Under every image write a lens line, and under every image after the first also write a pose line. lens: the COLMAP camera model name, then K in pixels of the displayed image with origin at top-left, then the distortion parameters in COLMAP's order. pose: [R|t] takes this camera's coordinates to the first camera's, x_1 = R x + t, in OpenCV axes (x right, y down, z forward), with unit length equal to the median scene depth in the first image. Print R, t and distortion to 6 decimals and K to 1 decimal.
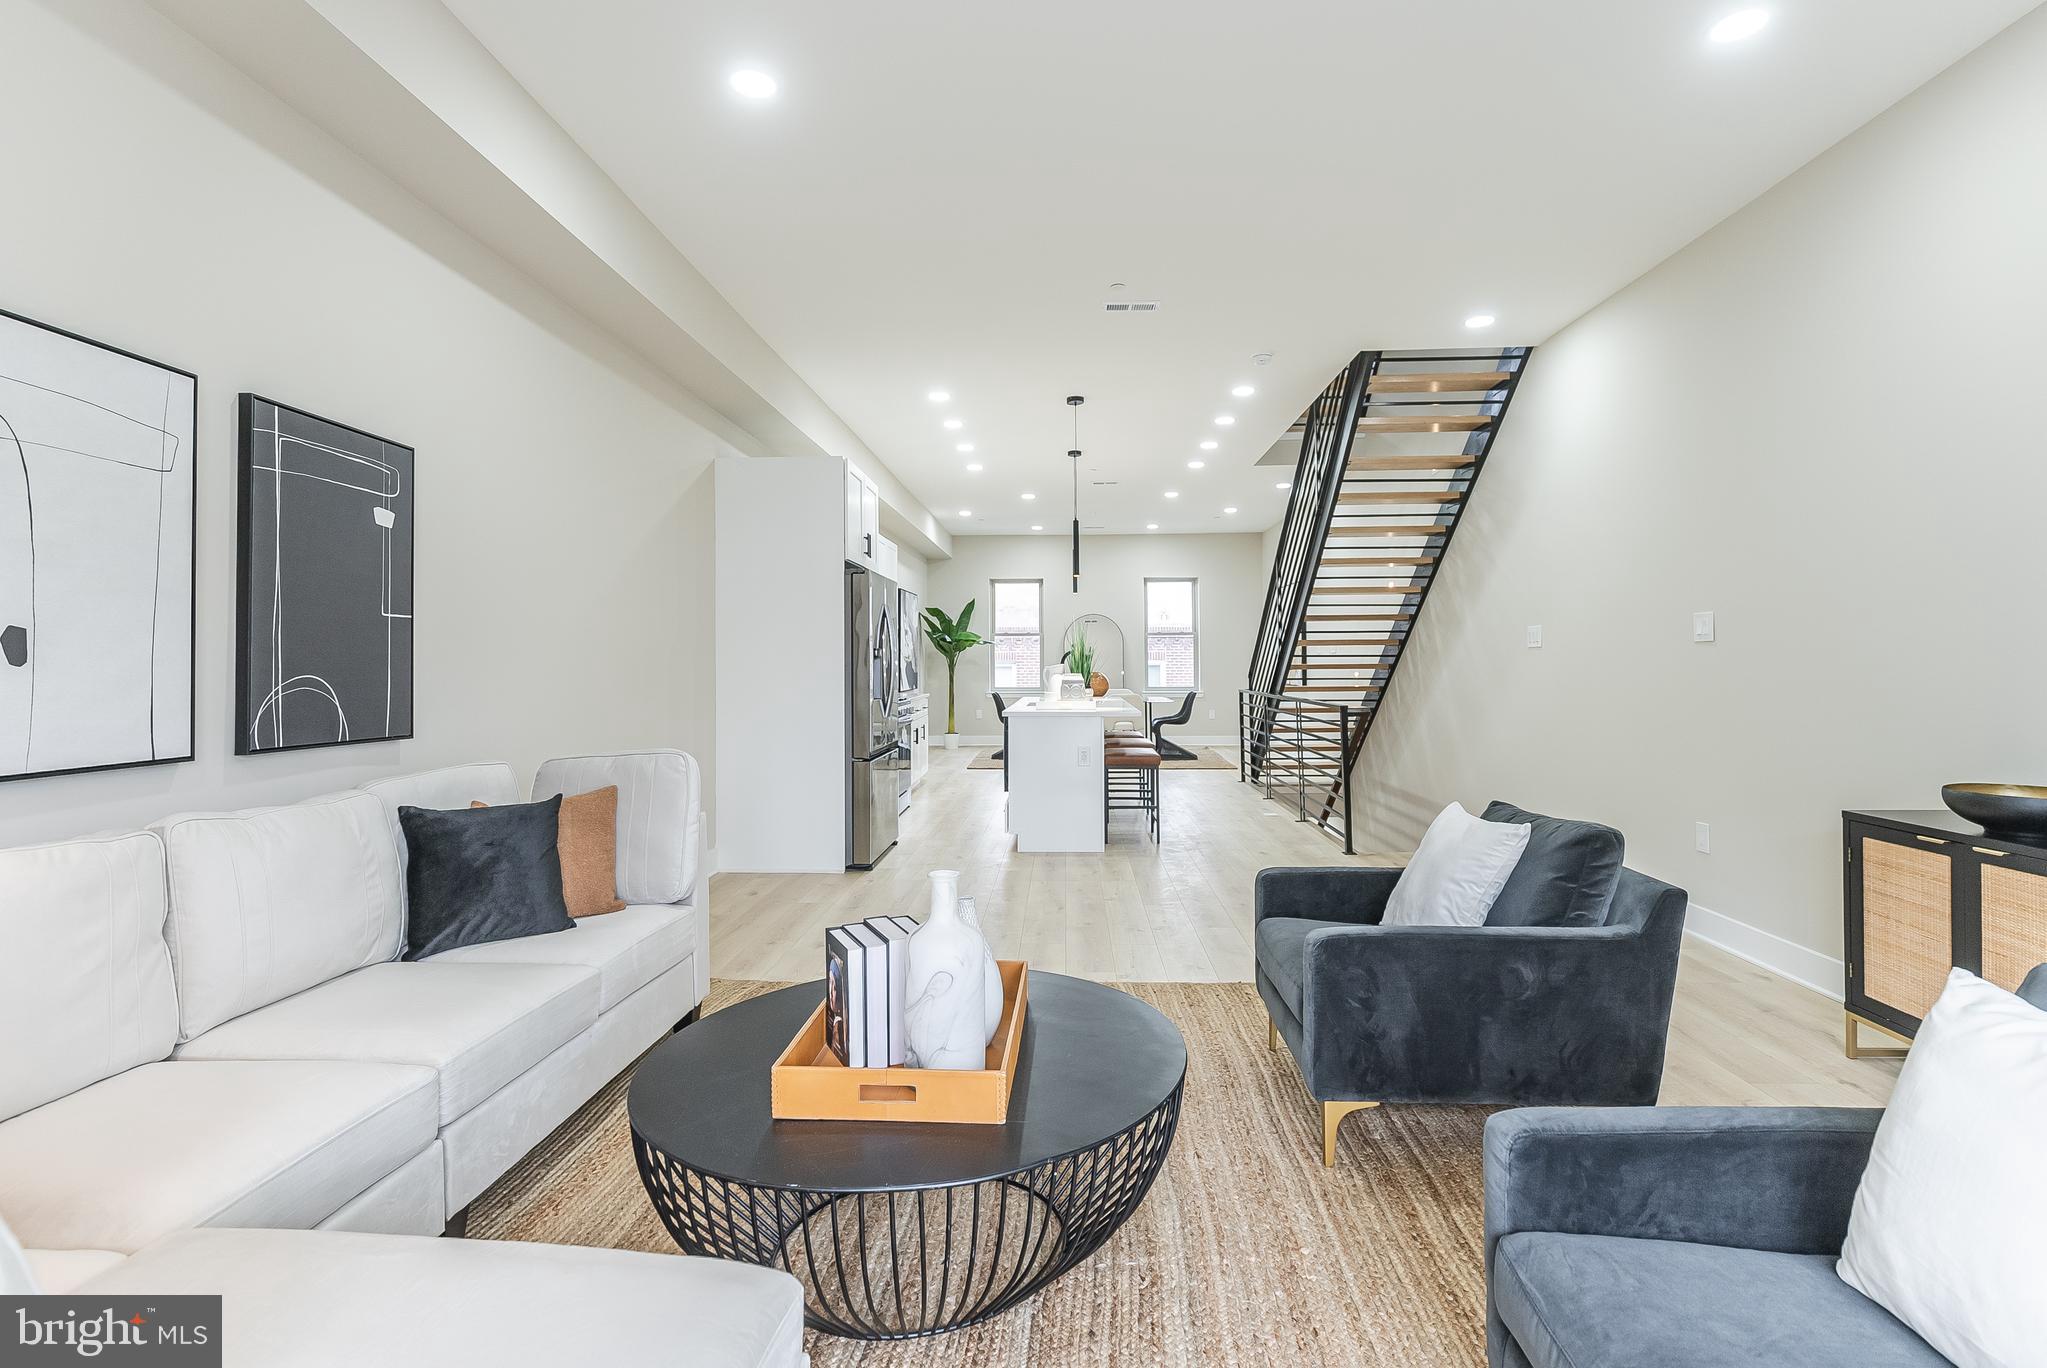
lens RADIAL K [[962.2, 0, 1031.6], [0, 962.2, 657.6], [0, 0, 1]] dist [-0.000685, -0.000236]
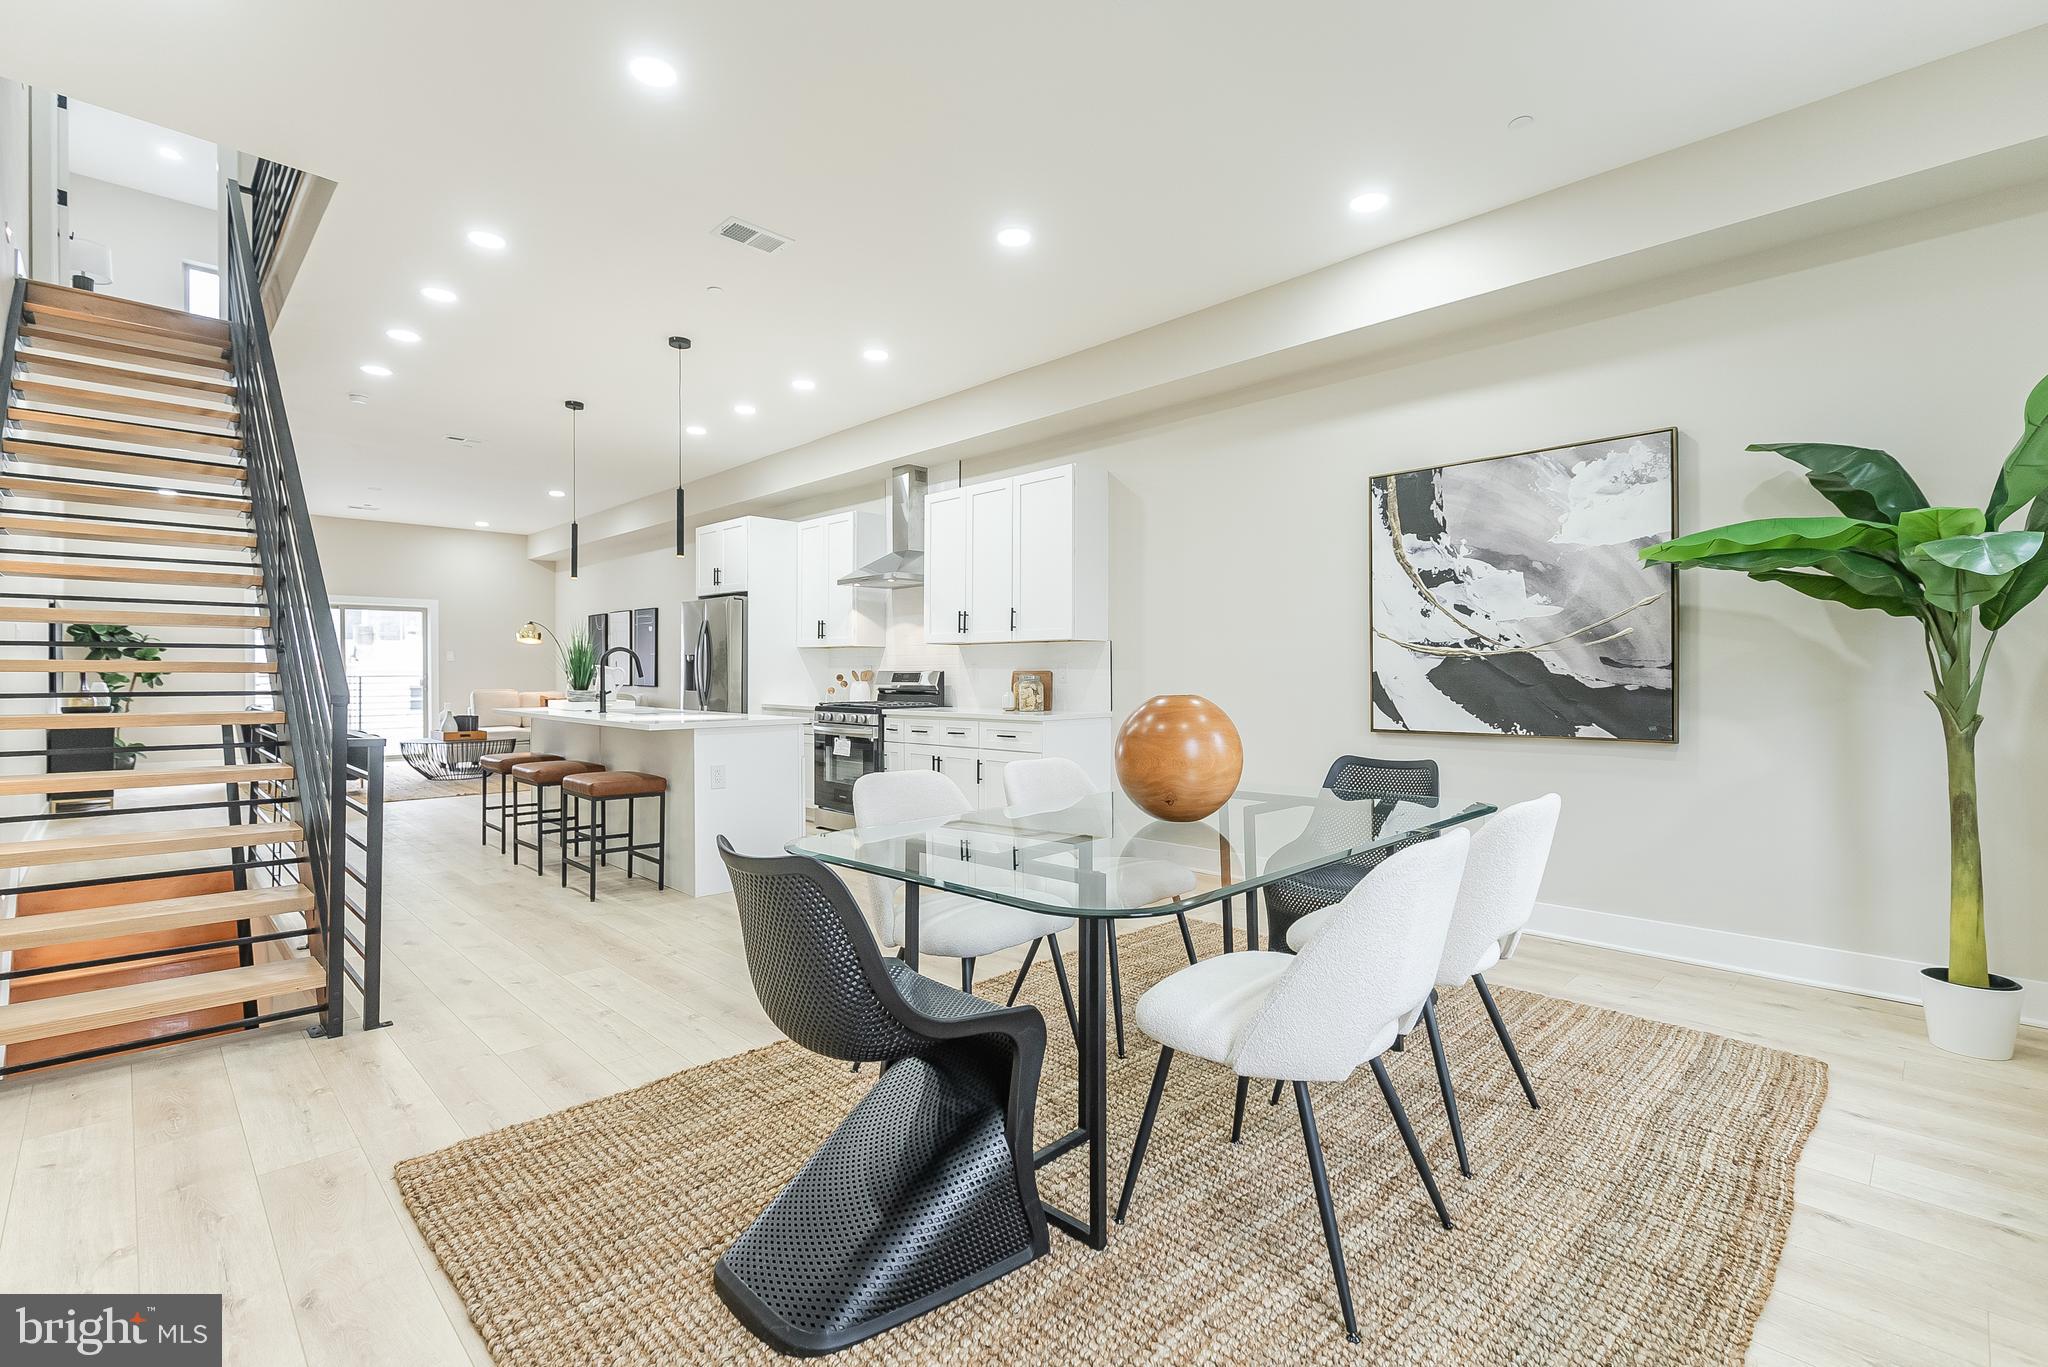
lens RADIAL K [[922.5, 0, 1030.7], [0, 922.5, 680.7], [0, 0, 1]] dist [-0.000305, -0.000825]
pose [[-0.681881, 0.008995, -0.731408, 0.256645], [0.005189, 0.999959, 0.007460, 0.011138], [0.731445, 0.001292, -0.681899, 1.199640]]
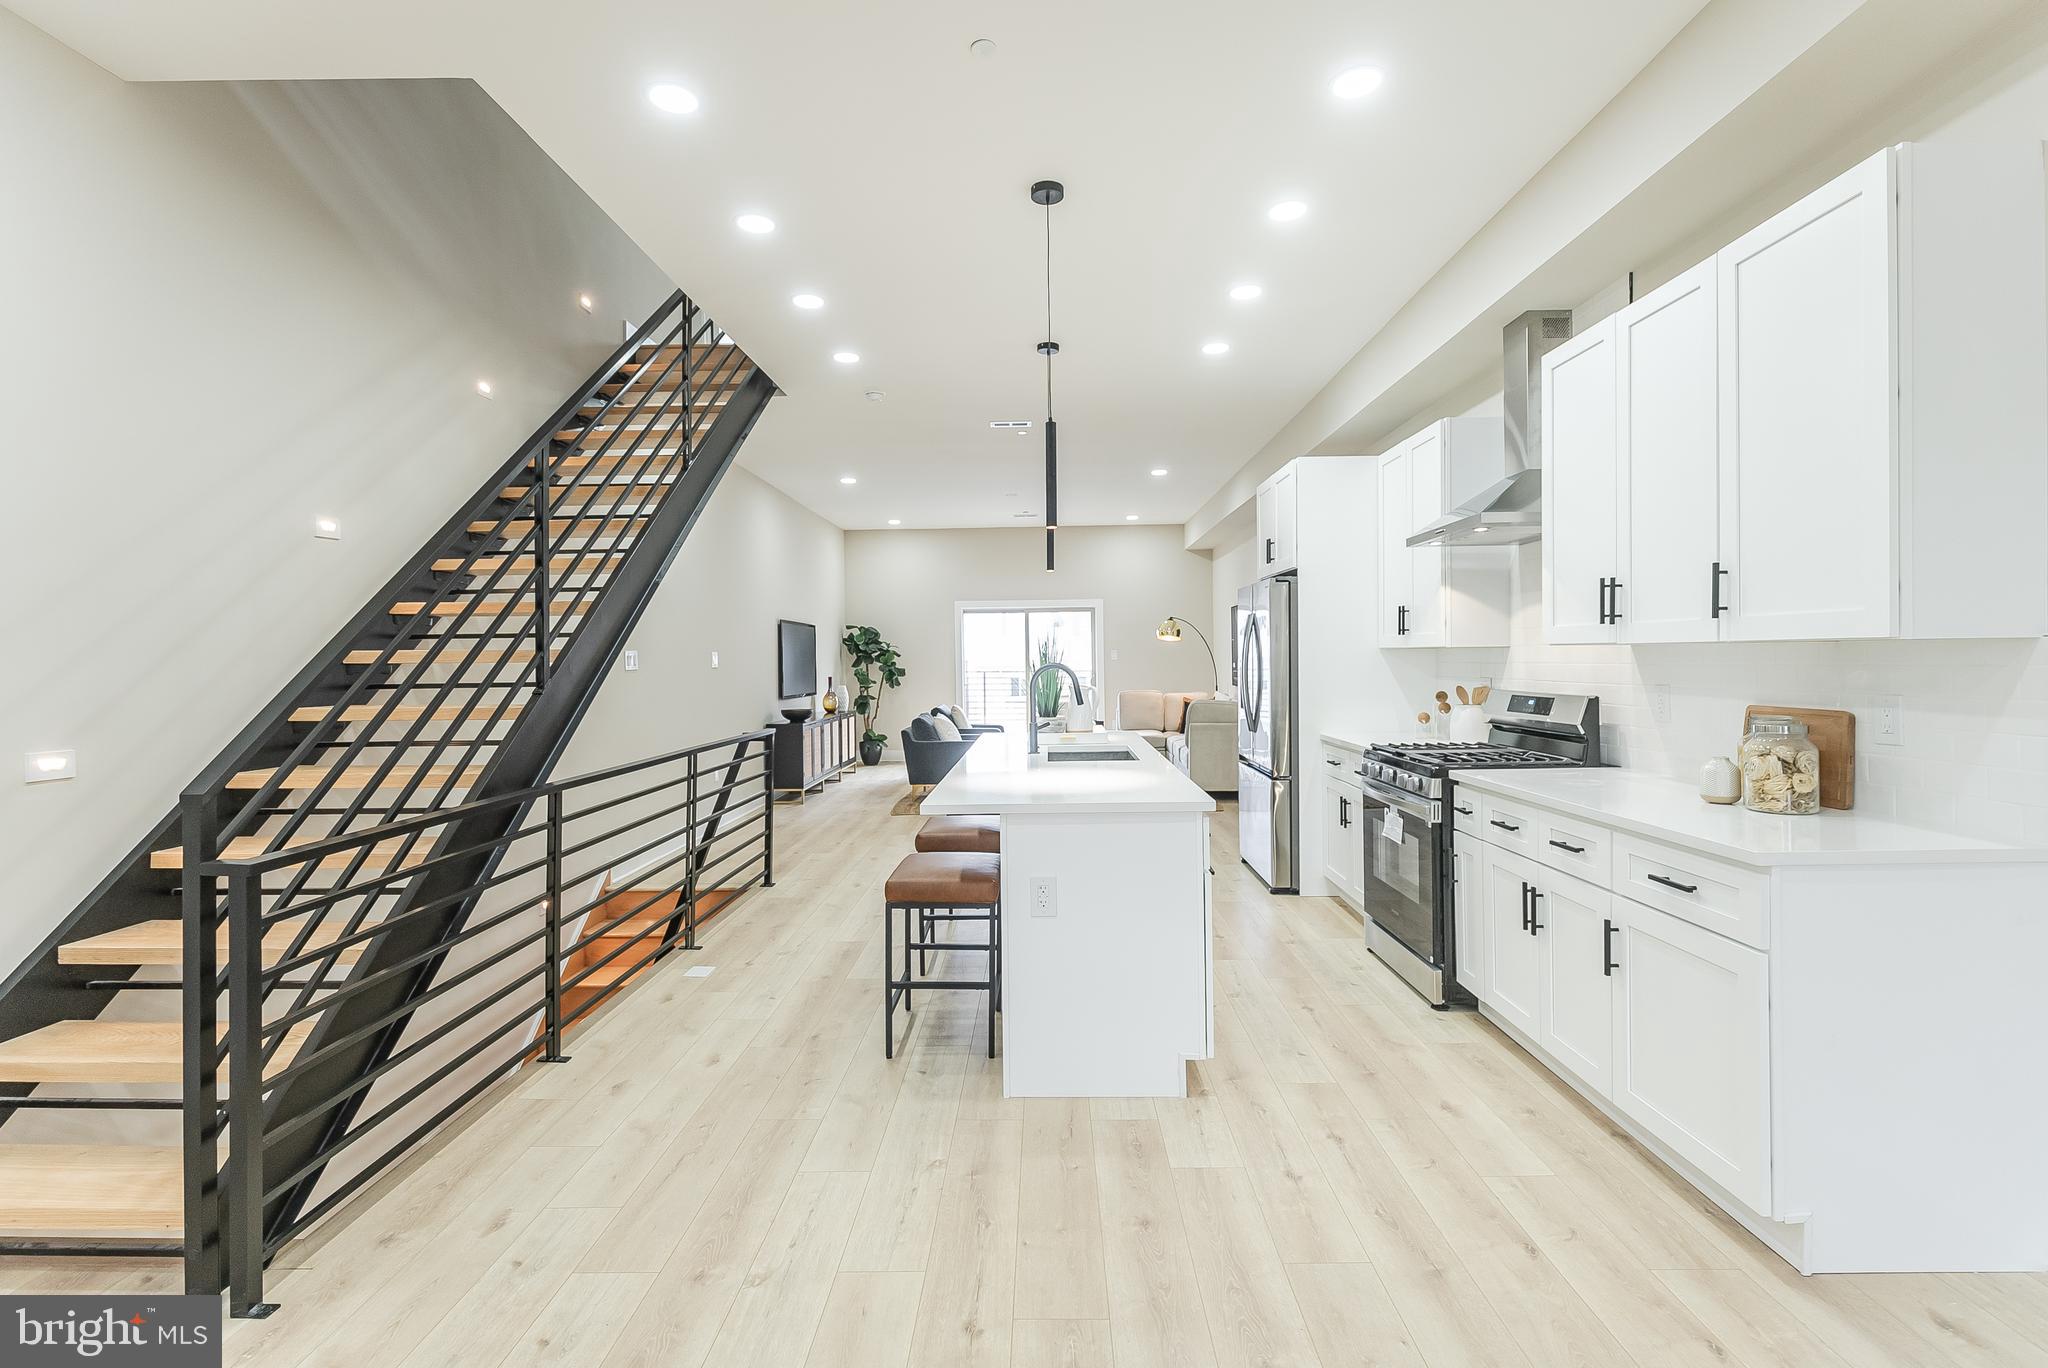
lens RADIAL K [[942.2, 0, 1032.0], [0, 942.2, 667.7], [0, 0, 1]] dist [-0.000088, -0.000137]
pose [[-0.999591, 0.017596, -0.022528, 0.047875], [0.017487, 0.999834, 0.005056, -0.005577], [0.022613, 0.004660, -0.999733, 1.055172]]
